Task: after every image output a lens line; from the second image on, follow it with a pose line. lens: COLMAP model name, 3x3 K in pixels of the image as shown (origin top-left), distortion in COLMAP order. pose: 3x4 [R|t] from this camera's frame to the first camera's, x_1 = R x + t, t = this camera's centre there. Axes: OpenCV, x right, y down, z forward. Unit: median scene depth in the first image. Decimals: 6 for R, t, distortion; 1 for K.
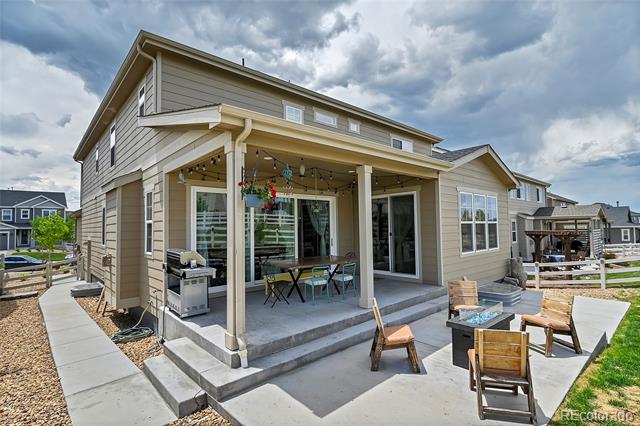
lens RADIAL K [[315.0, 0, 320.0], [0, 315.0, 213.0], [0, 0, 1]] dist [0.003264, 0.000378]
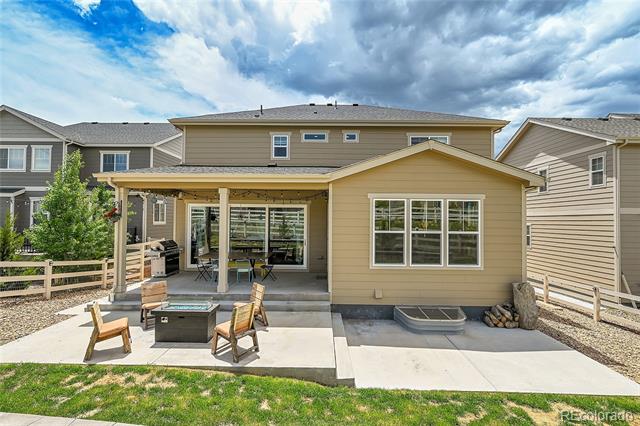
lens RADIAL K [[295.1, 0, 320.0], [0, 295.1, 213.0], [0, 0, 1]] dist [-0.002046, -0.000286]
pose [[0.730426, 0.002569, -0.682987, 0.917632], [0.002879, 0.999972, 0.006839, -0.030413], [0.682986, -0.006962, 0.730398, 0.262056]]
